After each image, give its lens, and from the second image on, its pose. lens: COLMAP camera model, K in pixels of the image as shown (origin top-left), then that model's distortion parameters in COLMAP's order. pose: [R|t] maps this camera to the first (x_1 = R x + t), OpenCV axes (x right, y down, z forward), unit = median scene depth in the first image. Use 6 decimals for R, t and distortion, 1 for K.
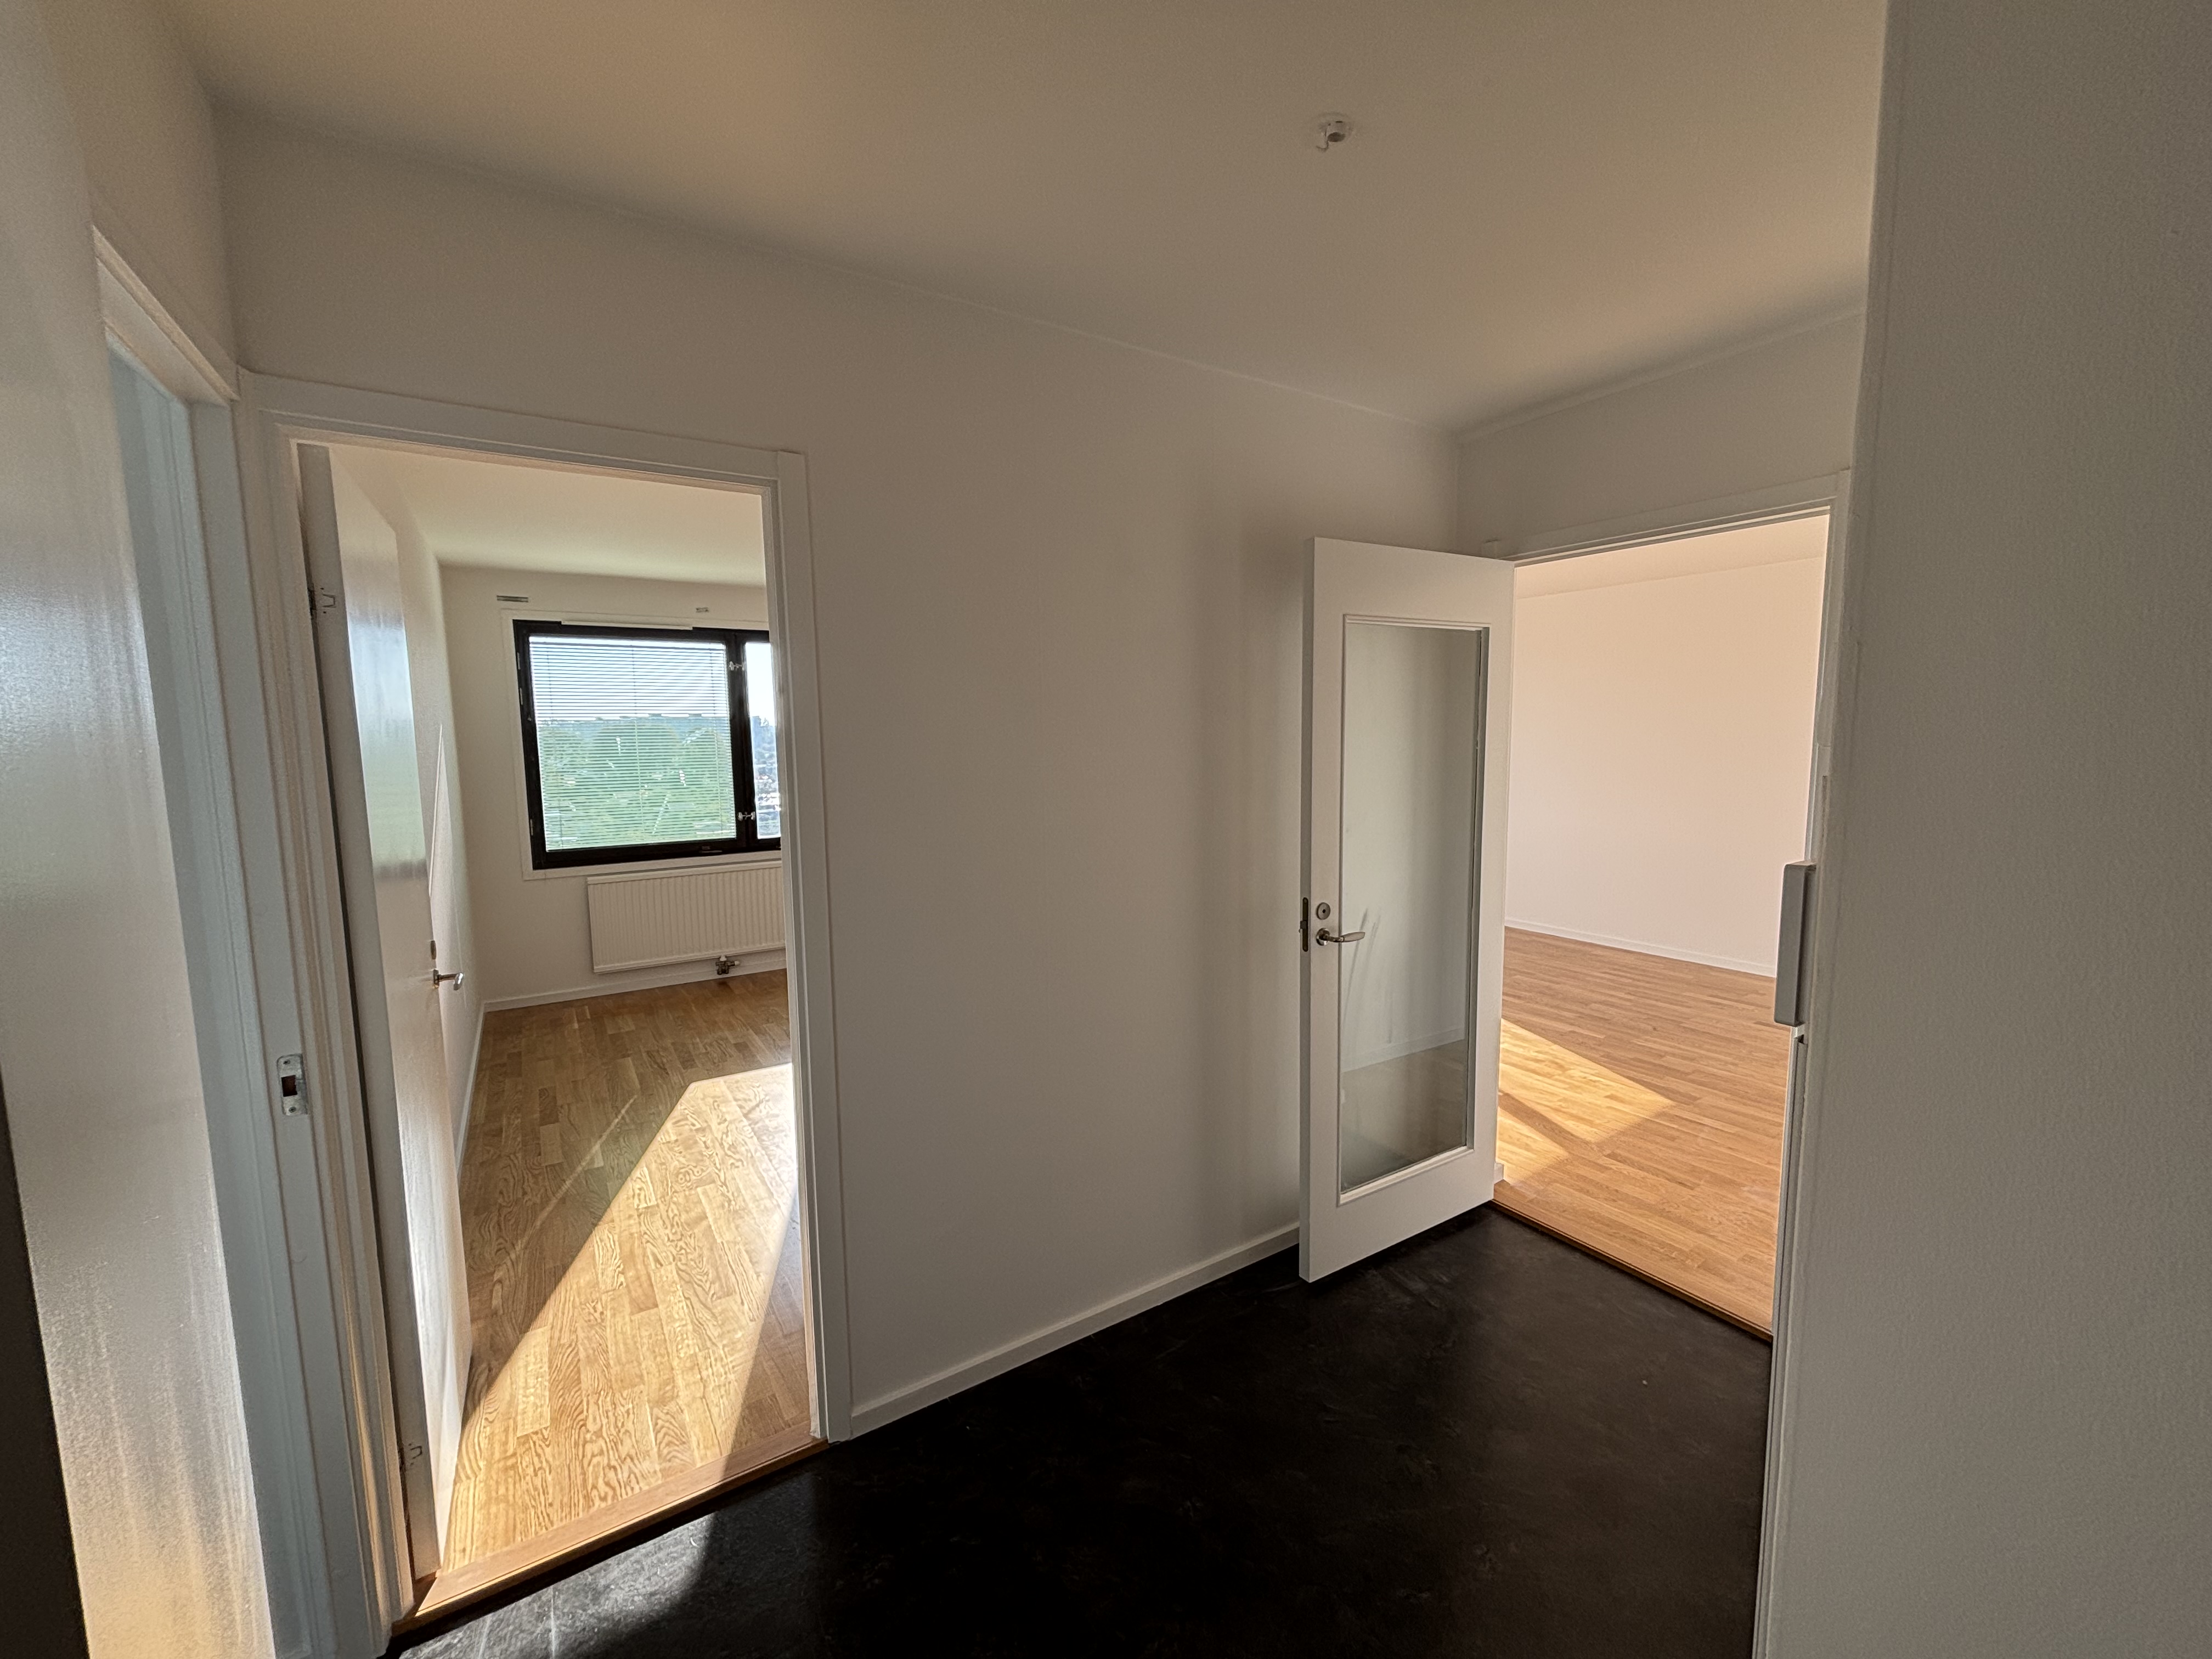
lens RADIAL K [[884.7, 0, 1082.7], [0, 884.7, 832.9], [0, 0, 1]] dist [0.000764, 0.000416]
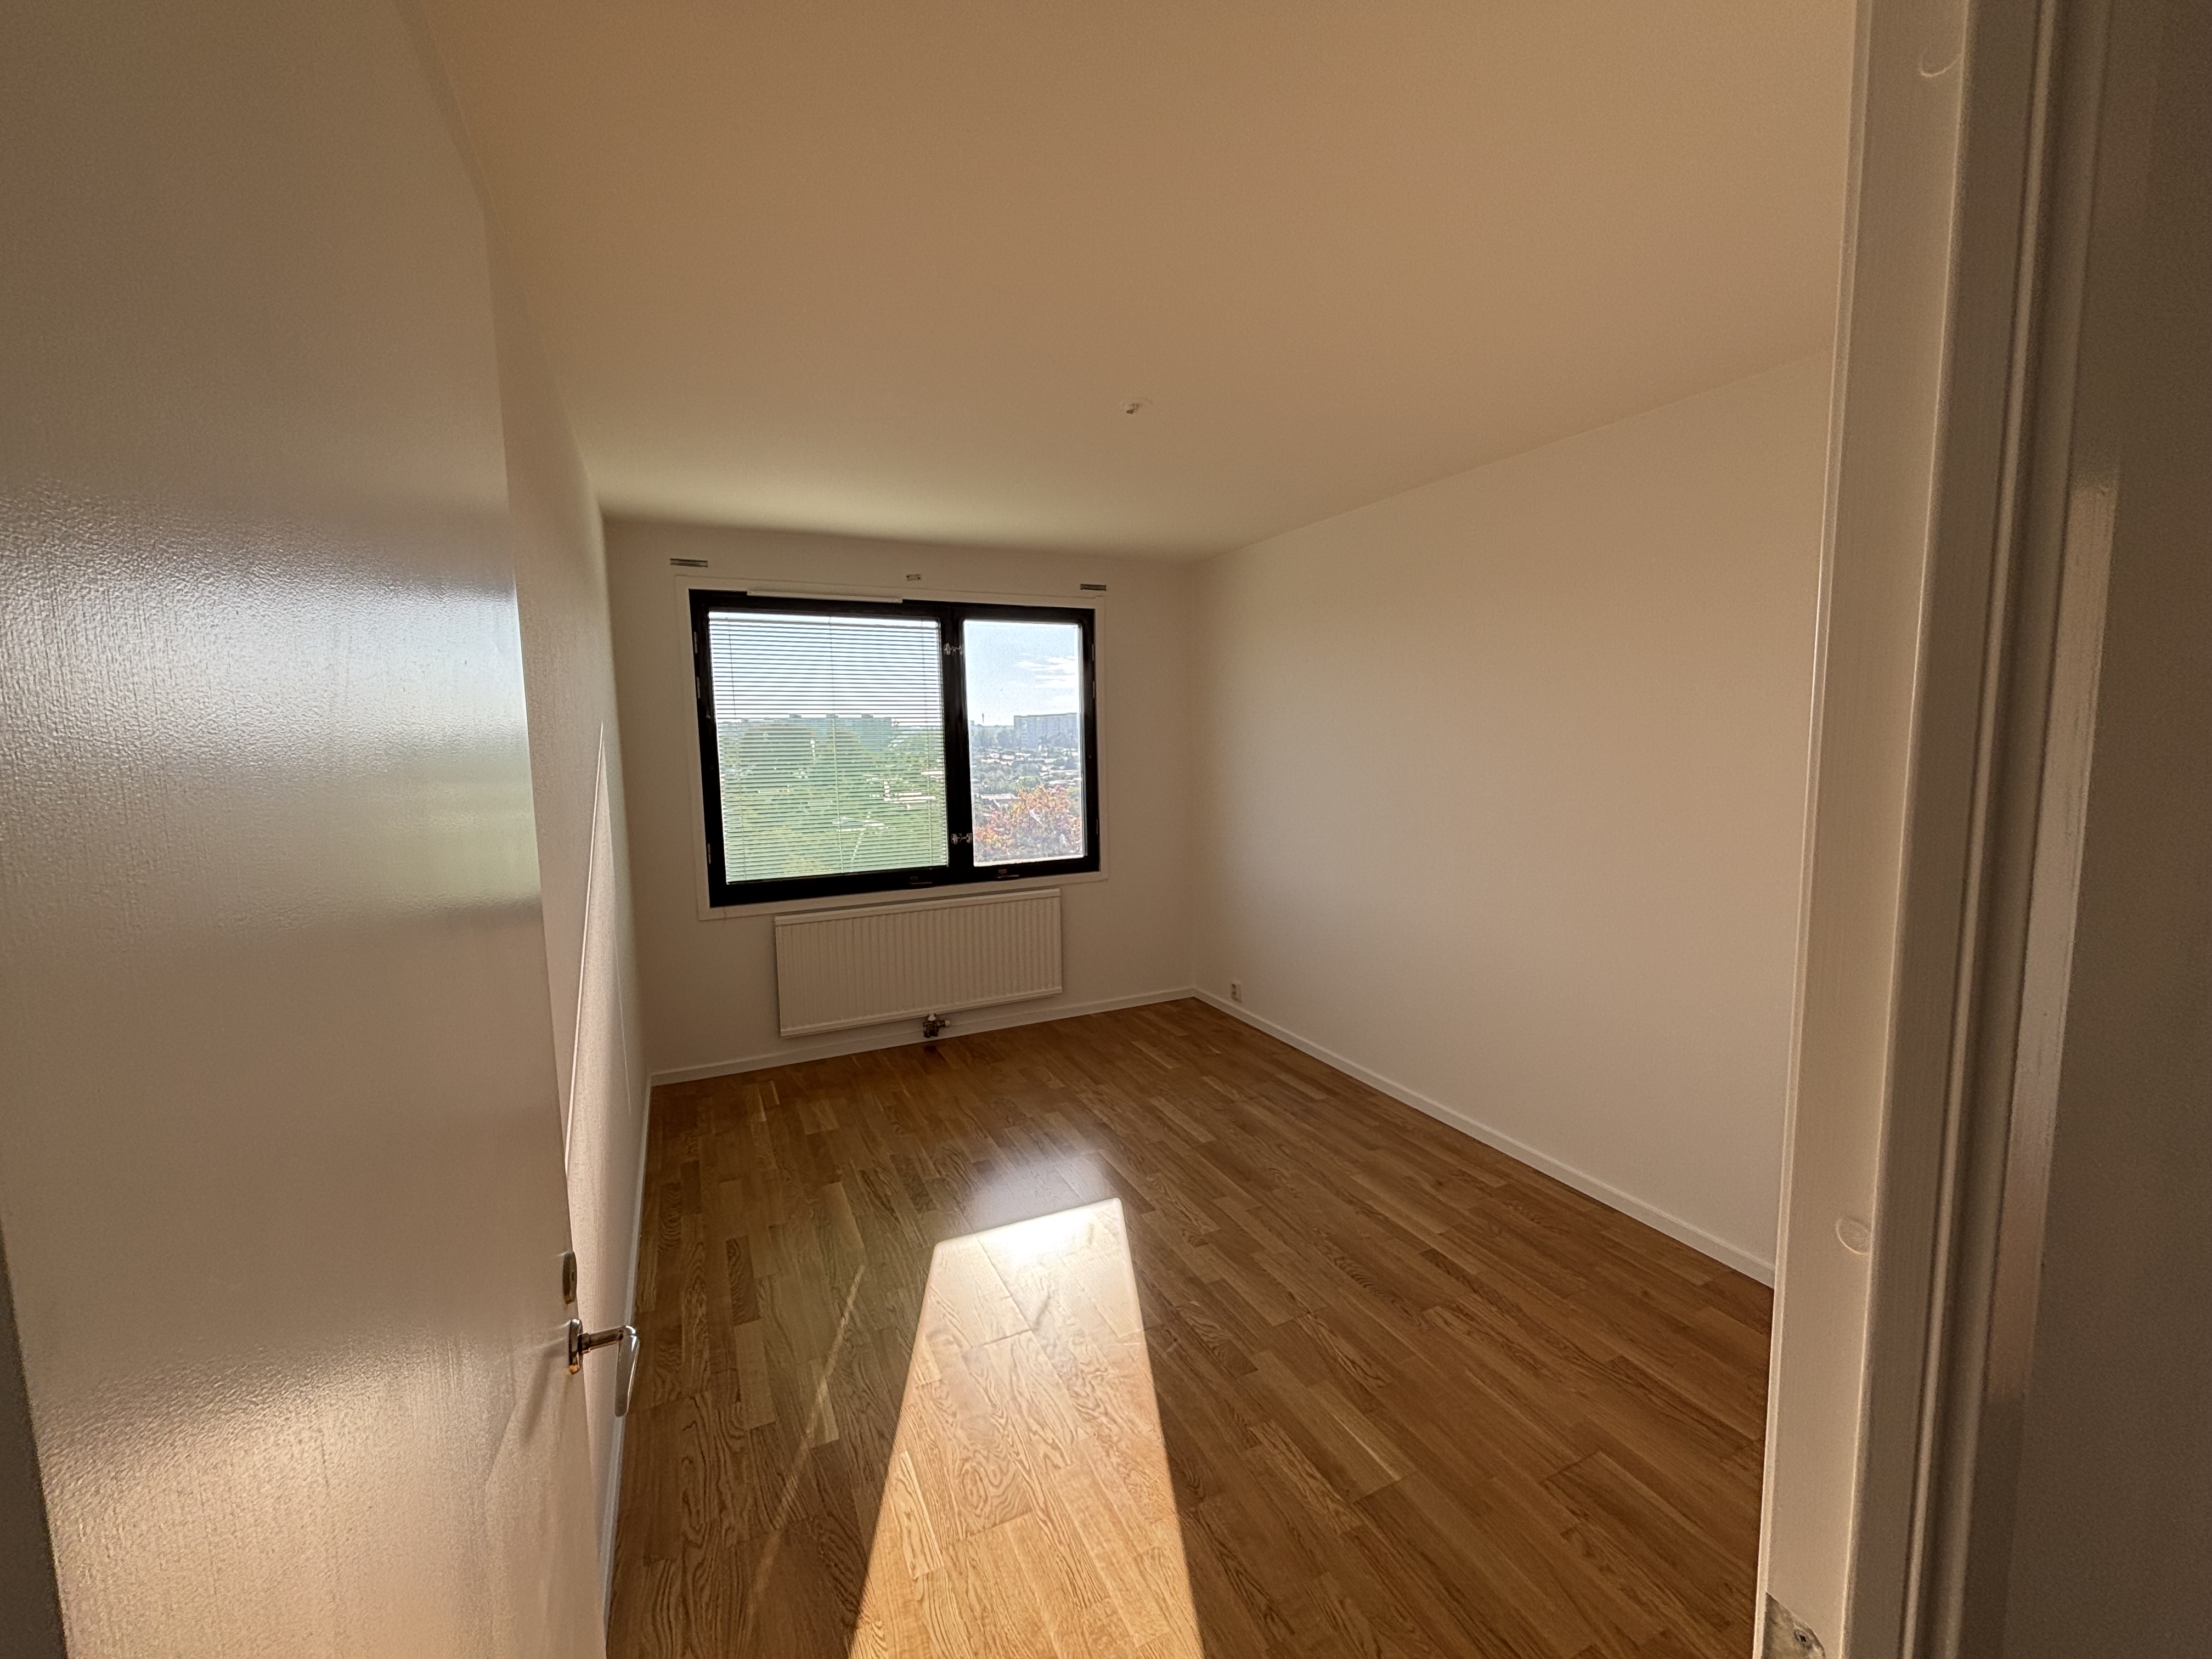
lens RADIAL K [[878.9, 0, 1104.0], [0, 878.9, 831.4], [0, 0, 1]] dist [0.000498, -0.000340]
pose [[0.993812, 0.010410, -0.110589, -0.201284], [-0.010378, 0.999946, 0.000865, -0.032766], [0.110592, 0.000288, 0.993866, 0.281633]]
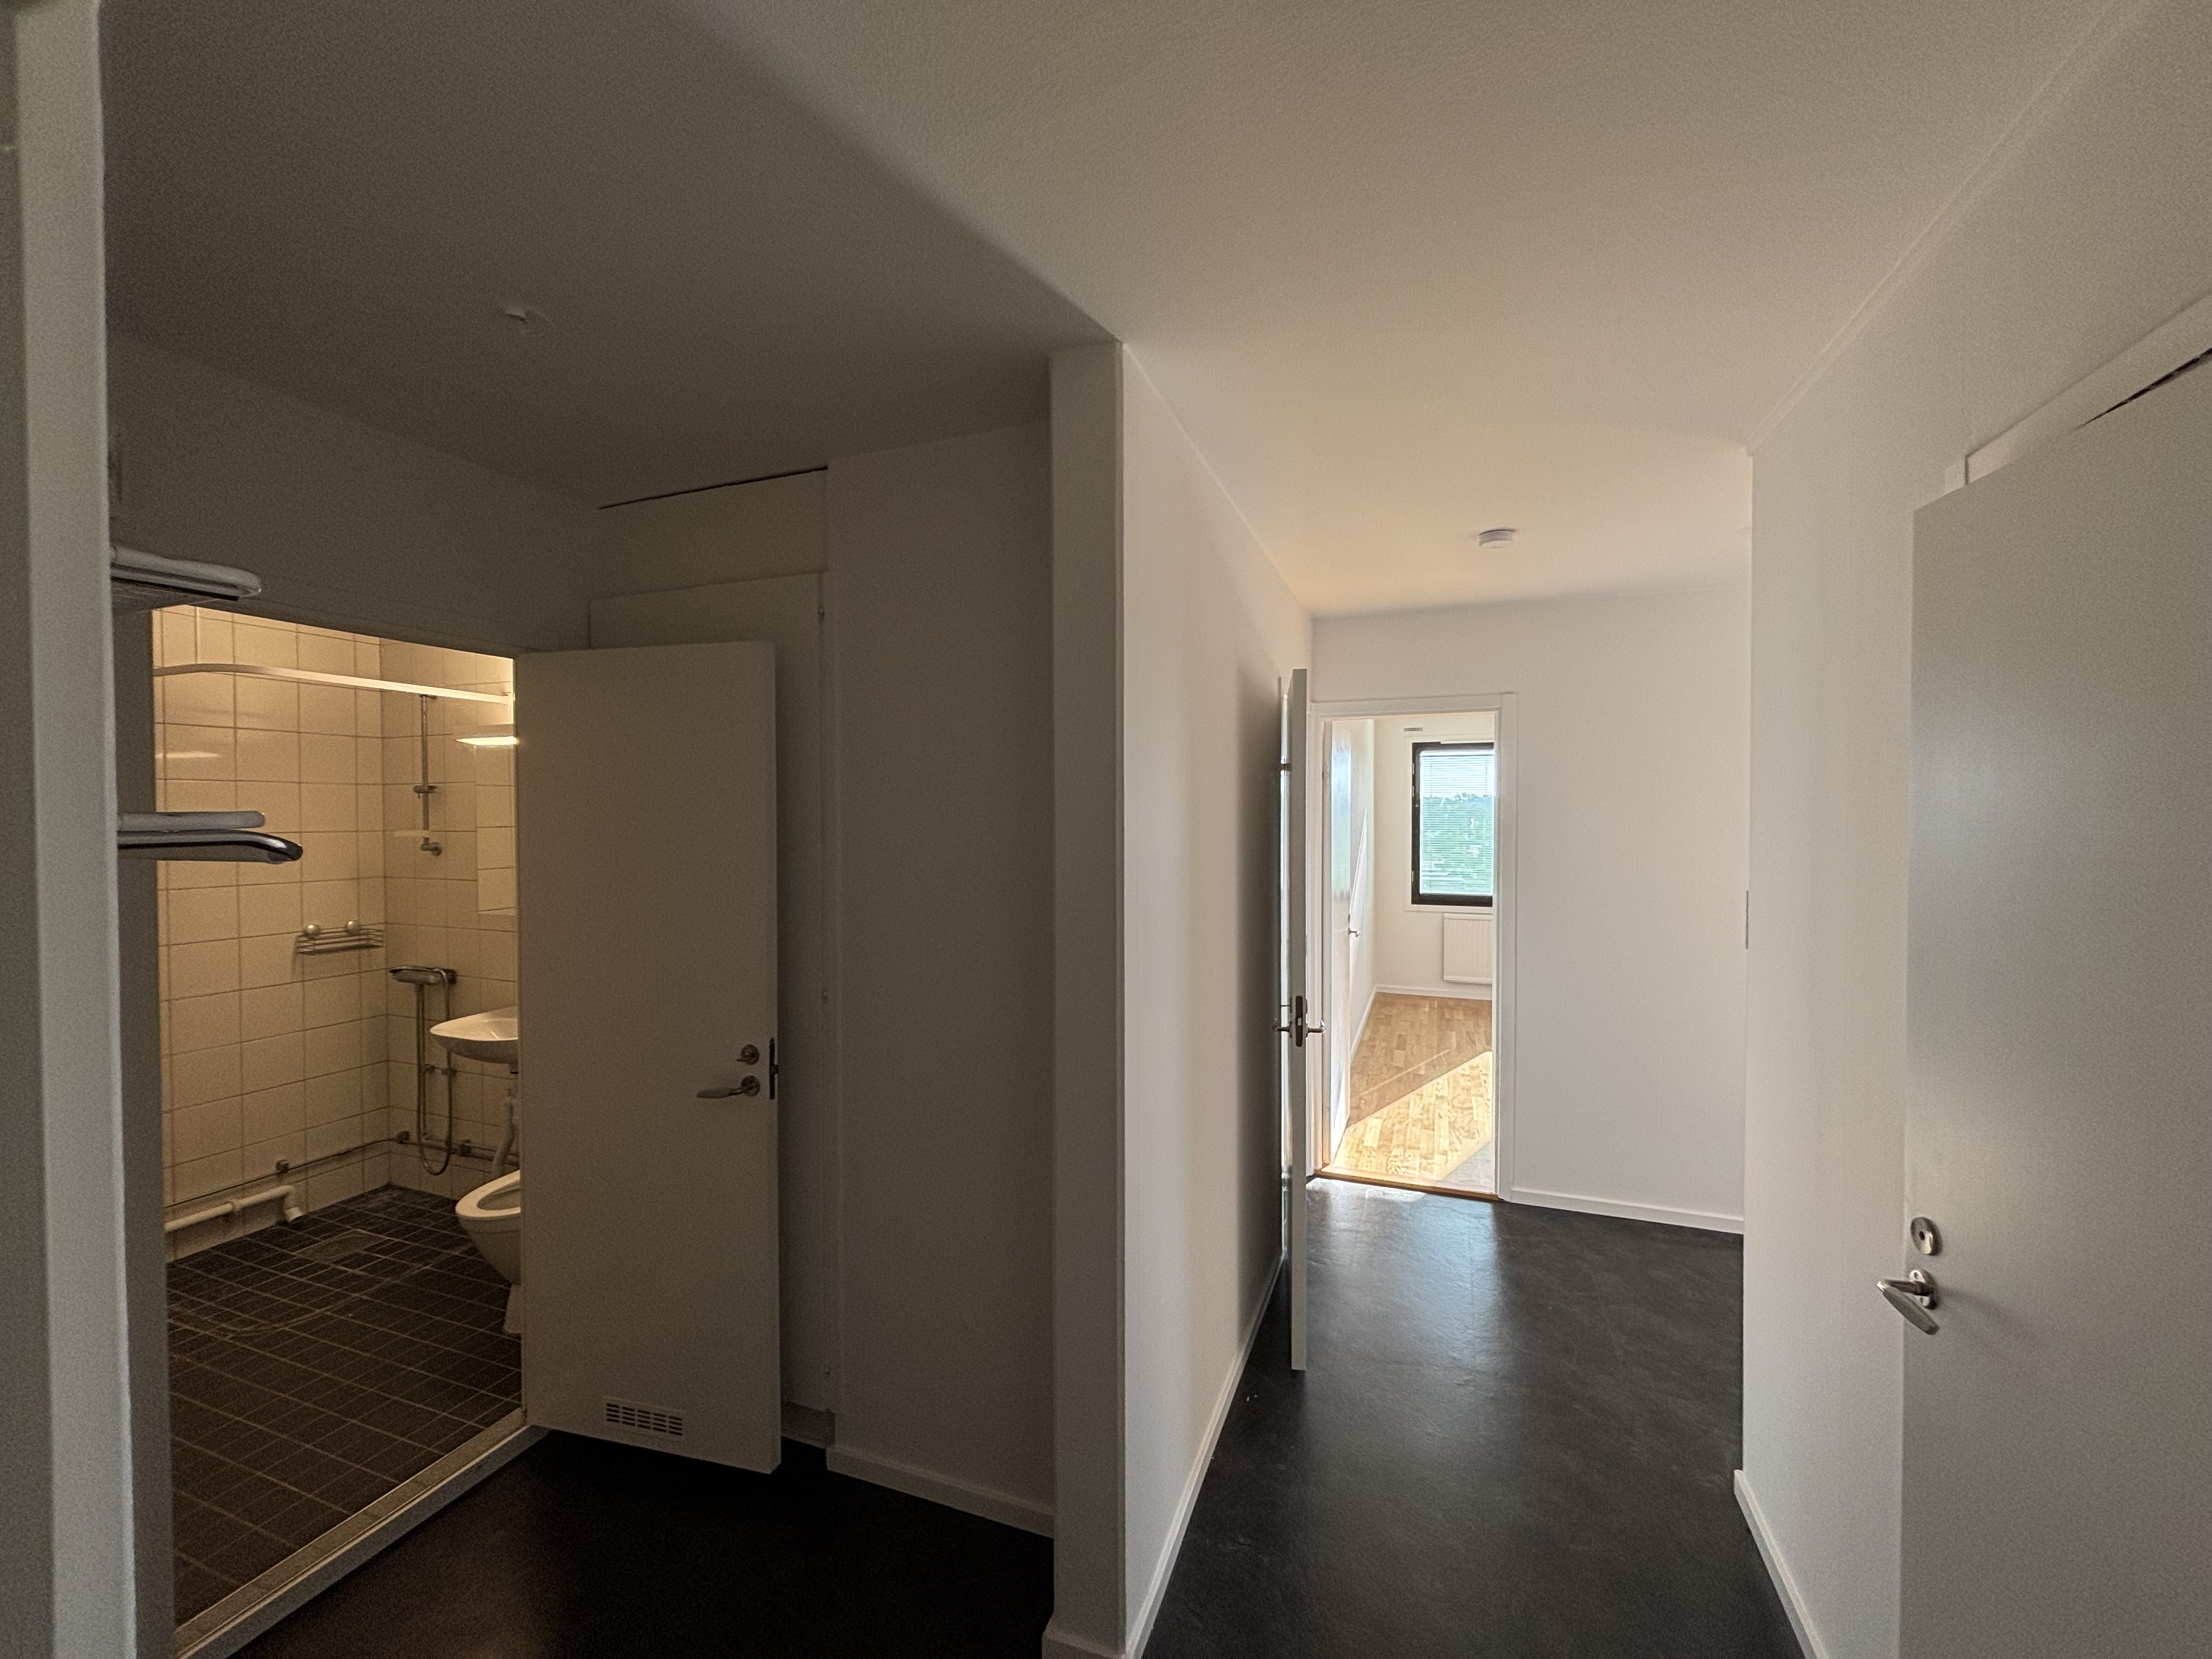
lens RADIAL K [[878.9, 0, 1104.0], [0, 878.9, 831.4], [0, 0, 1]] dist [0.000498, -0.000340]
pose [[0.601496, 0.025920, -0.798455, 0.284869], [-0.092599, 0.994999, -0.037458, 0.024690], [0.793491, 0.096467, 0.600888, -0.364639]]
